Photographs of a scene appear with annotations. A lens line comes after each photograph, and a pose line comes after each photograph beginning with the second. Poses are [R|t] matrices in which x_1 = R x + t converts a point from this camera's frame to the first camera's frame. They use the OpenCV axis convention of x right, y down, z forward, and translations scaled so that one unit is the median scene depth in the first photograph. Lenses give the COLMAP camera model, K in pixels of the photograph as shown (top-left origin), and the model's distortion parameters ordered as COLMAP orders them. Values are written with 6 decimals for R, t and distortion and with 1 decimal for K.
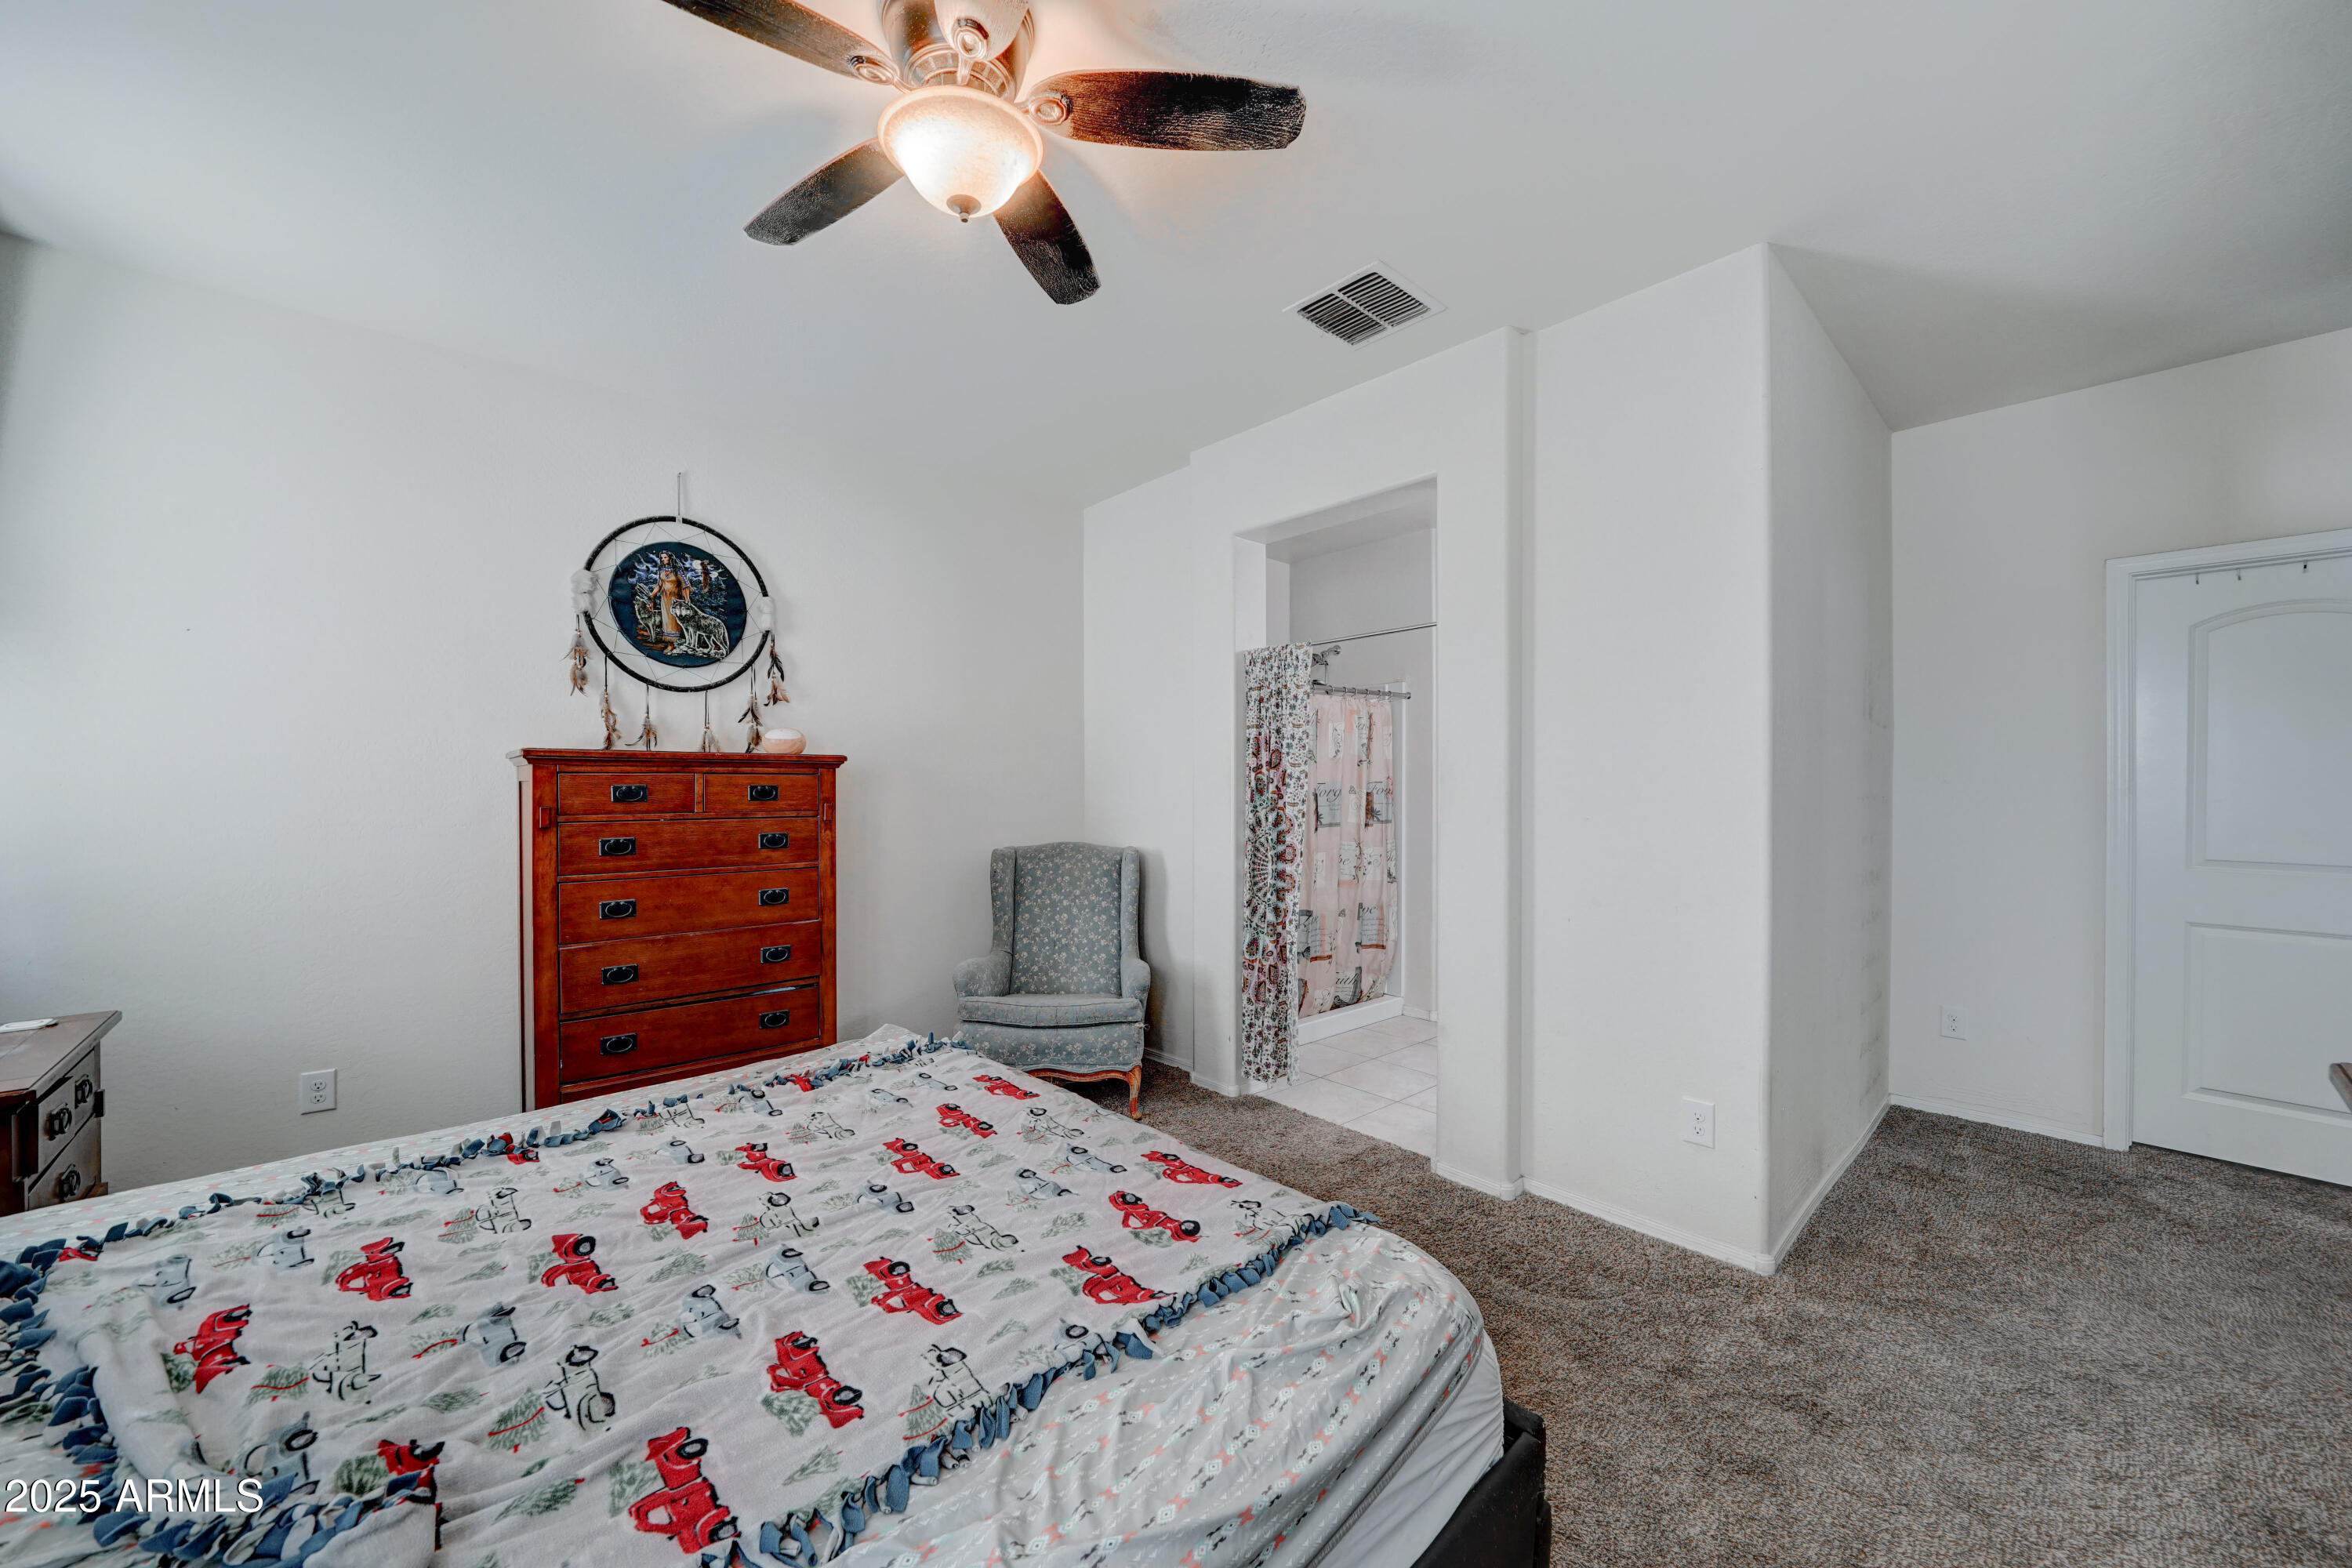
lens RADIAL K [[867.6, 0, 1167.0], [0, 867.6, 789.1], [0, 0, 1]] dist [0.000403, 0.000029]
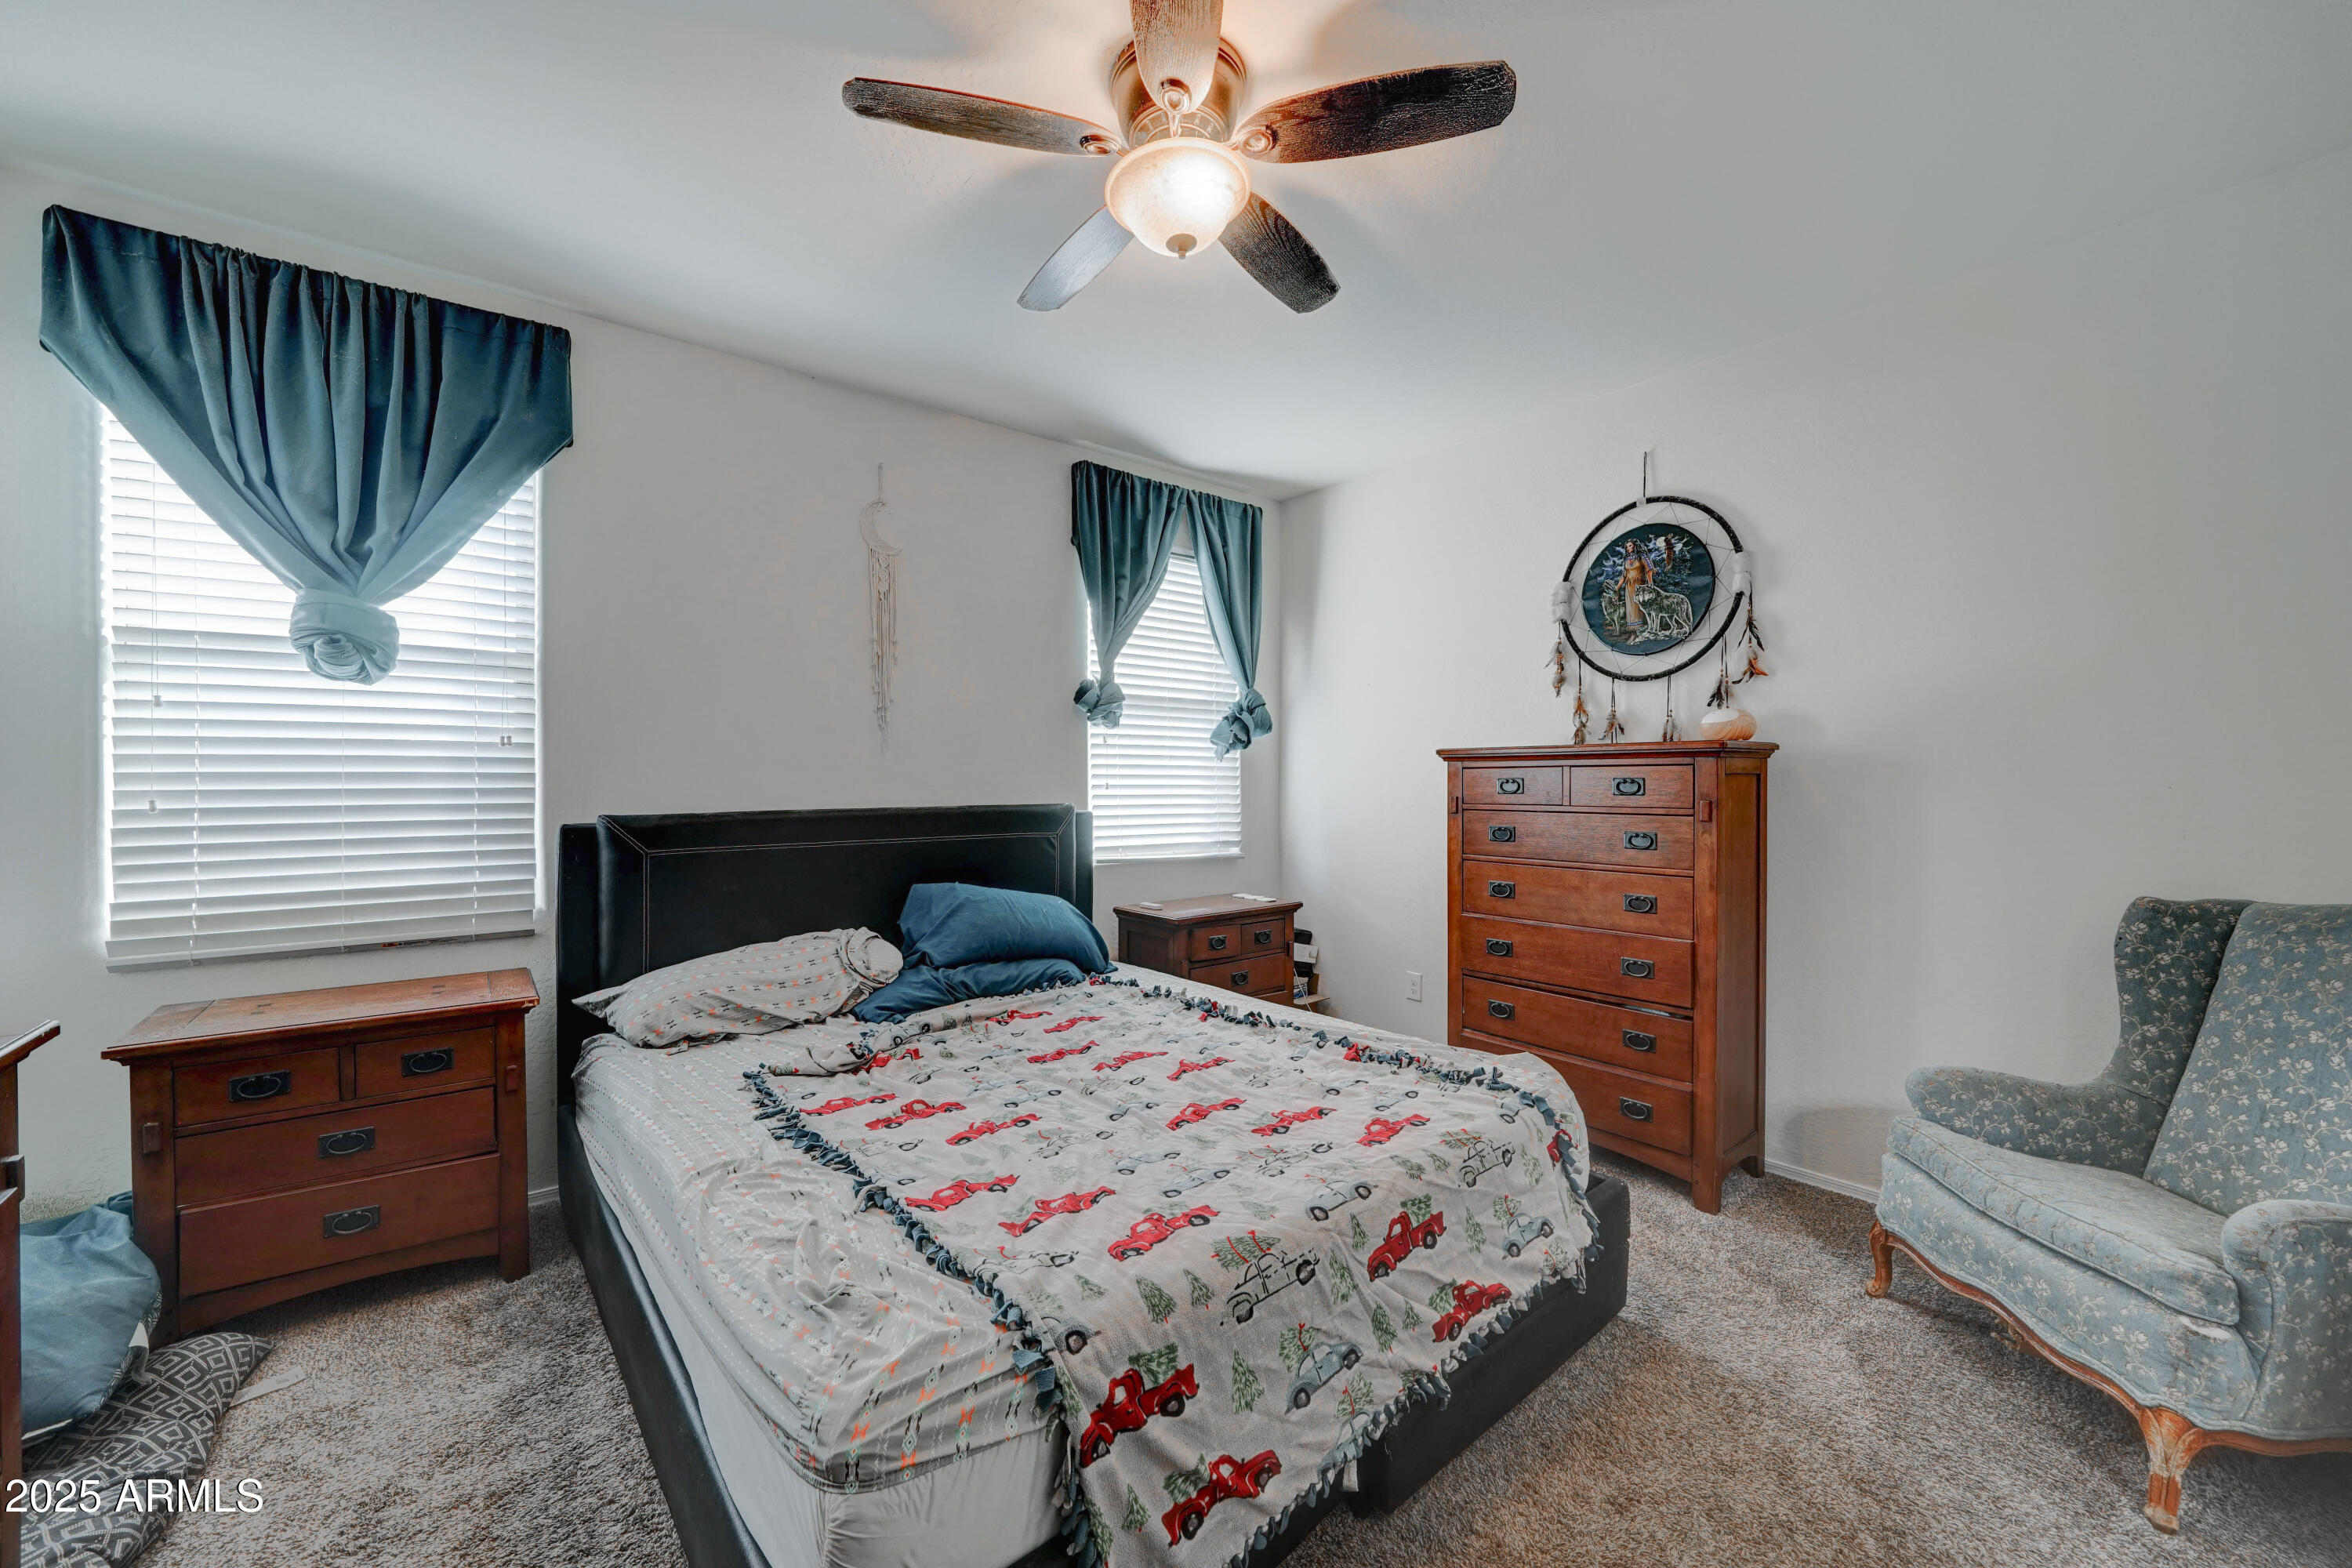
lens RADIAL K [[894.5, 0, 1170.7], [0, 894.5, 783.5], [0, 0, 1]] dist [-0.012983, 0.000085]
pose [[-0.052911, 0.003392, -0.998593, 0.560925], [-0.002476, 0.999991, 0.003528, -0.000998], [0.998596, 0.002659, -0.052902, 0.660607]]
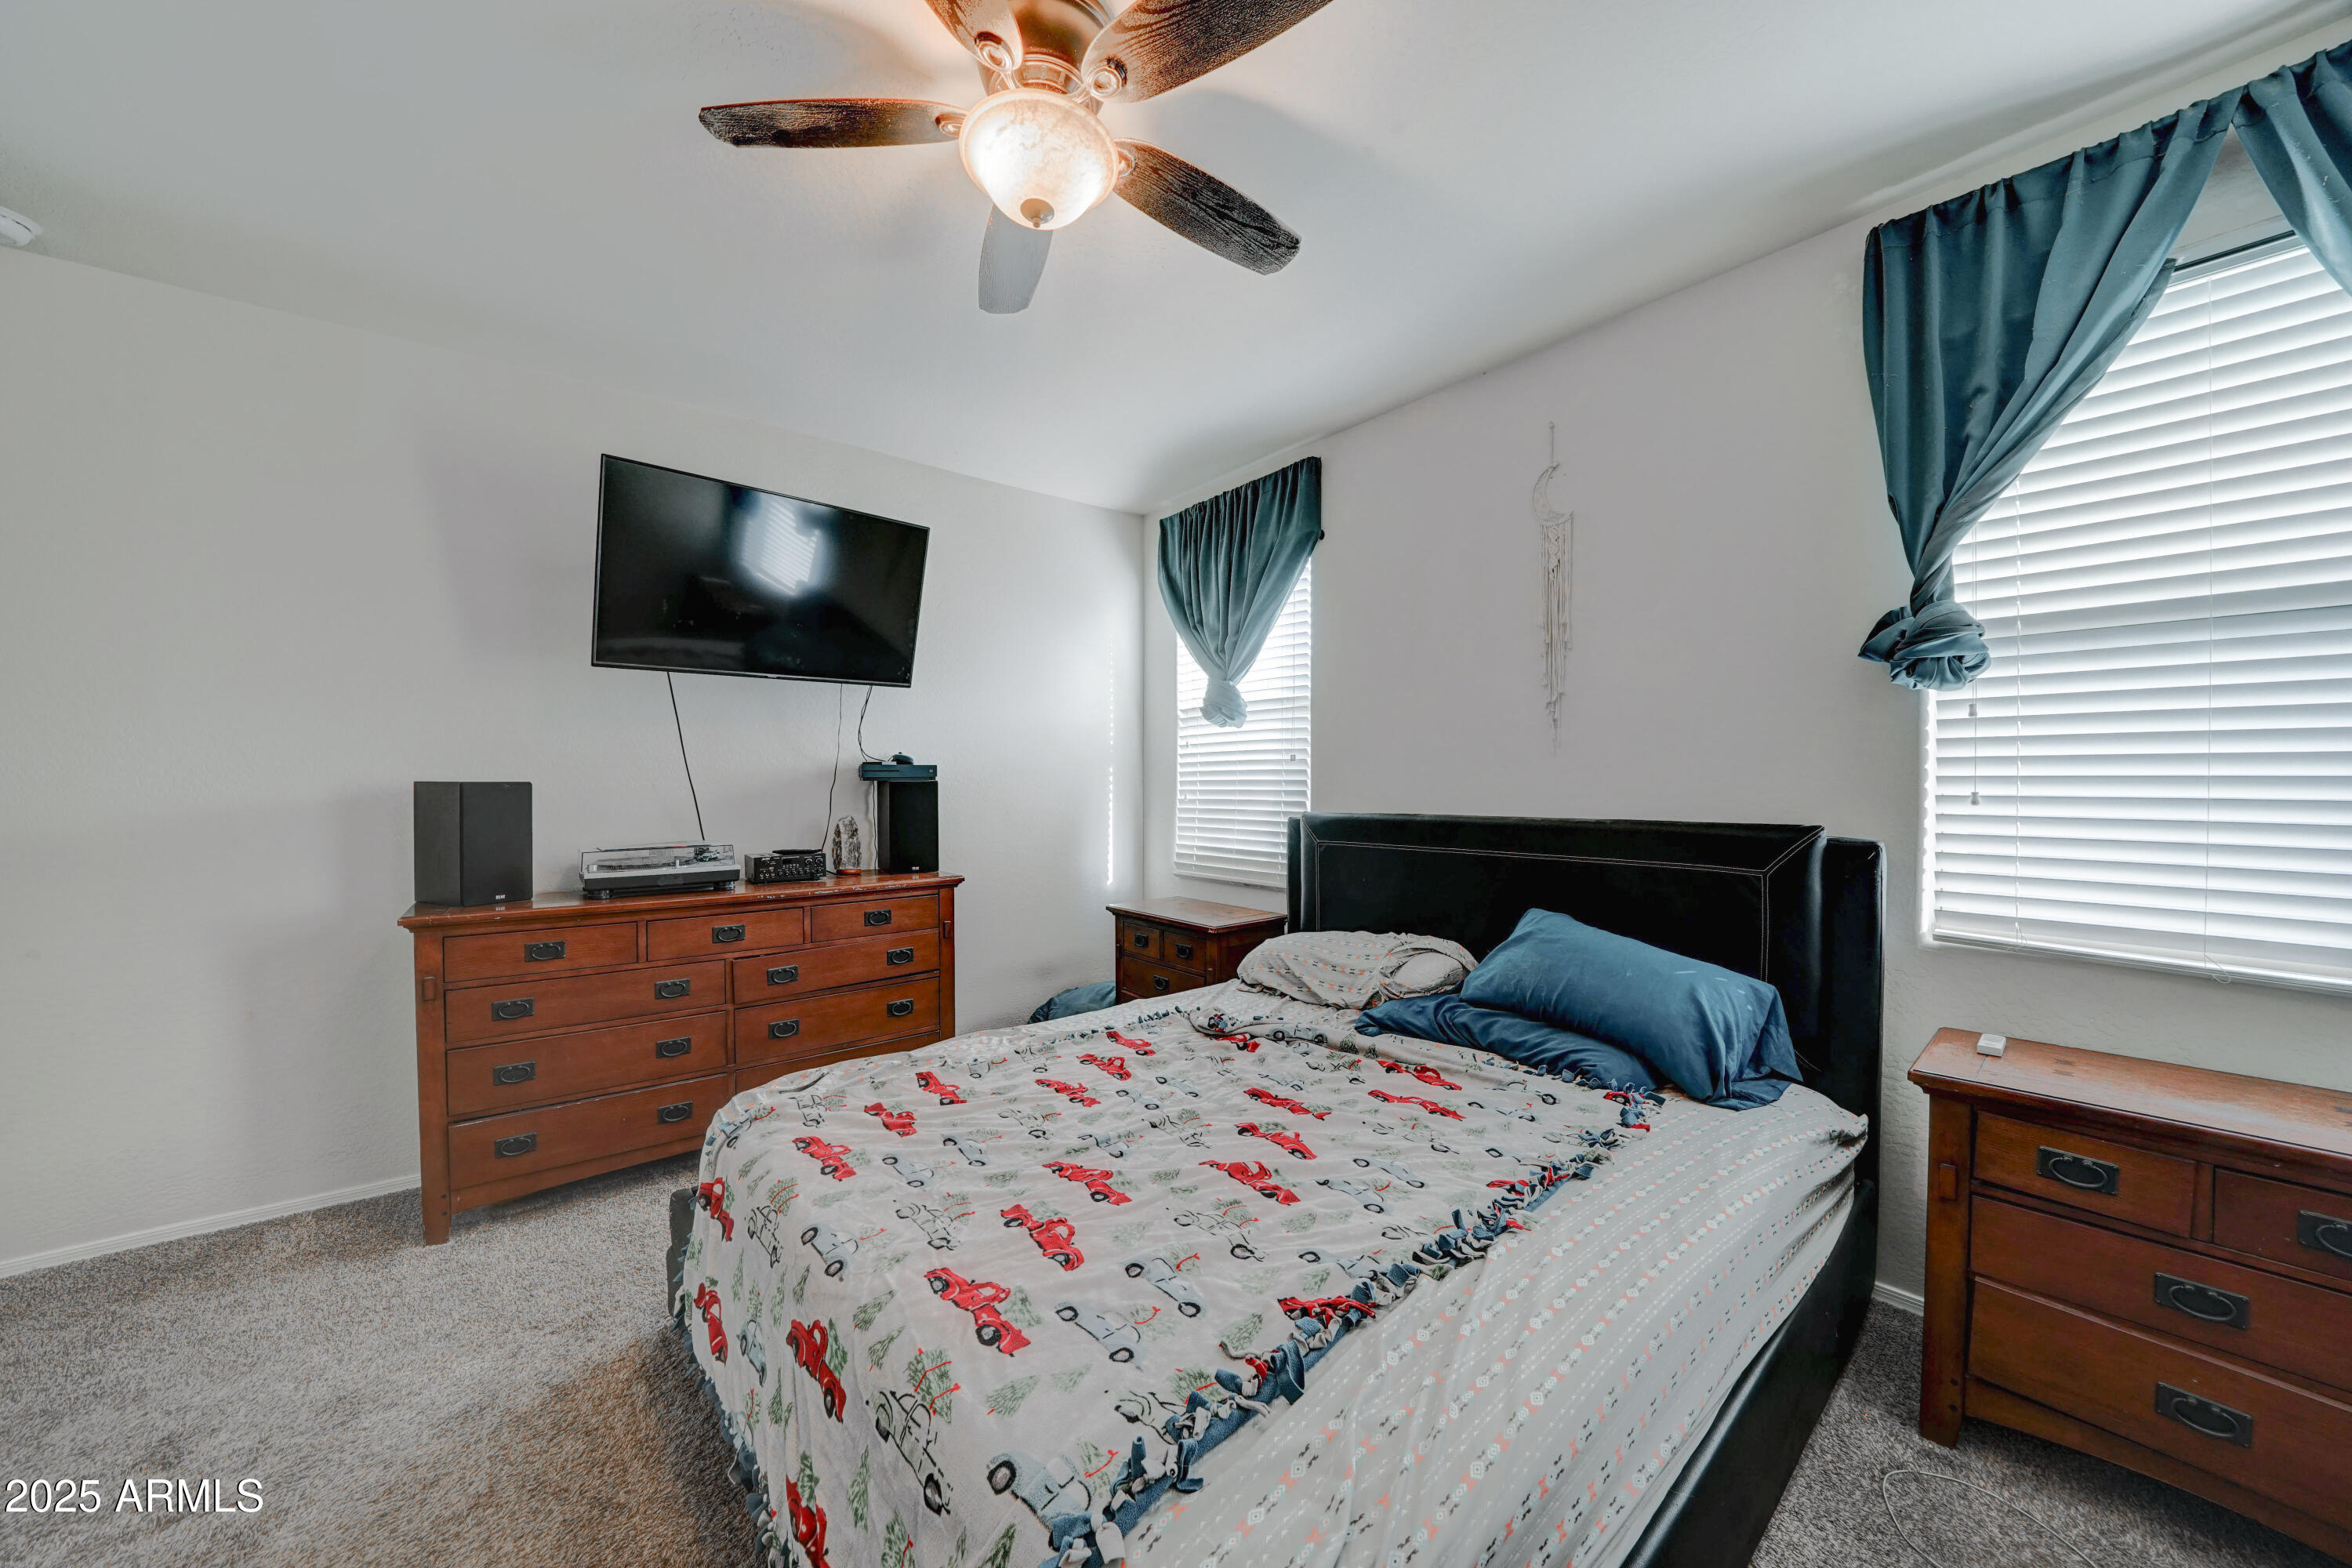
lens RADIAL K [[833.7, 0, 1176.5], [0, 833.7, 769.6], [0, 0, 1]] dist [-0.009599, 0.000147]
pose [[-0.999091, 0.000669, 0.042614, -0.276488], [0.000238, 0.999949, -0.010108, -0.009157], [-0.042619, -0.010088, -0.999040, 1.241109]]
